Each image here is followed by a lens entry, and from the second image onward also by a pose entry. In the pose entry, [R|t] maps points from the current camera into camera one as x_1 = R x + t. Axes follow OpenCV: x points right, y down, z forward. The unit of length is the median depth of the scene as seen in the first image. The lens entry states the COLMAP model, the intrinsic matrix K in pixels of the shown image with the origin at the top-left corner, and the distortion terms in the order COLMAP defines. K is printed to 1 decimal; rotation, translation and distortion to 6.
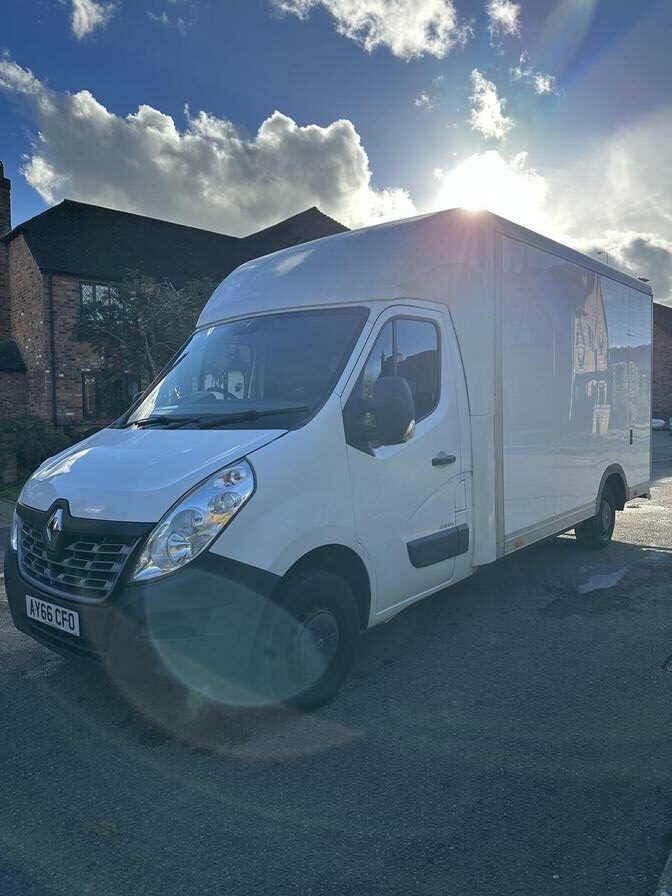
lens RADIAL K [[630.1, 0, 330.9], [0, 630.1, 440.8], [0, 0, 1]] dist [0.045551, -0.050453]
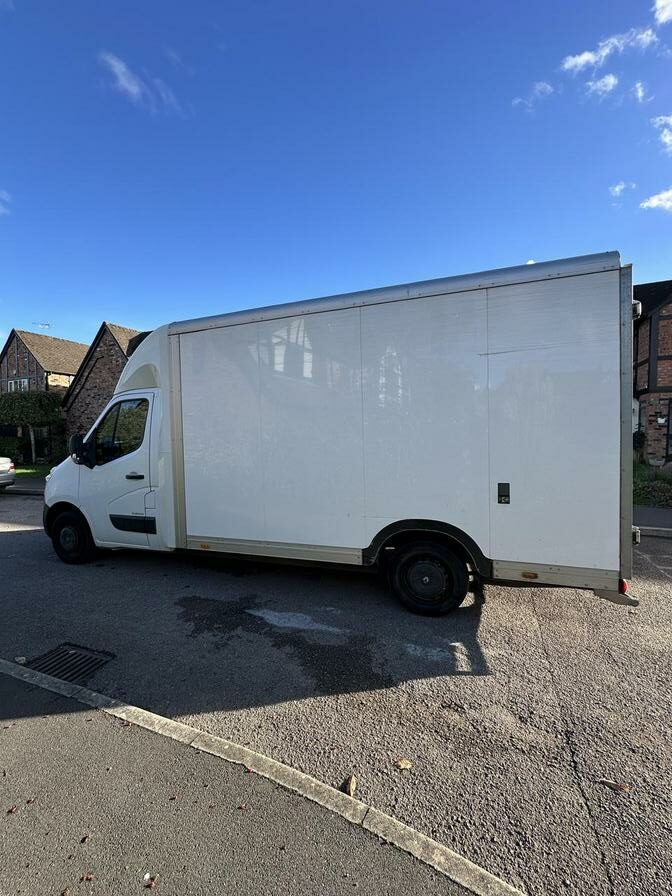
lens RADIAL K [[354.6, 0, 339.6], [0, 354.6, 447.8], [0, 0, 1]] dist [-0.001475, -0.000121]
pose [[0.378546, 0.060465, -0.923605, 1.236265], [-0.038762, 0.998024, 0.049450, -0.115885], [0.924771, 0.017082, 0.380142, 1.075996]]
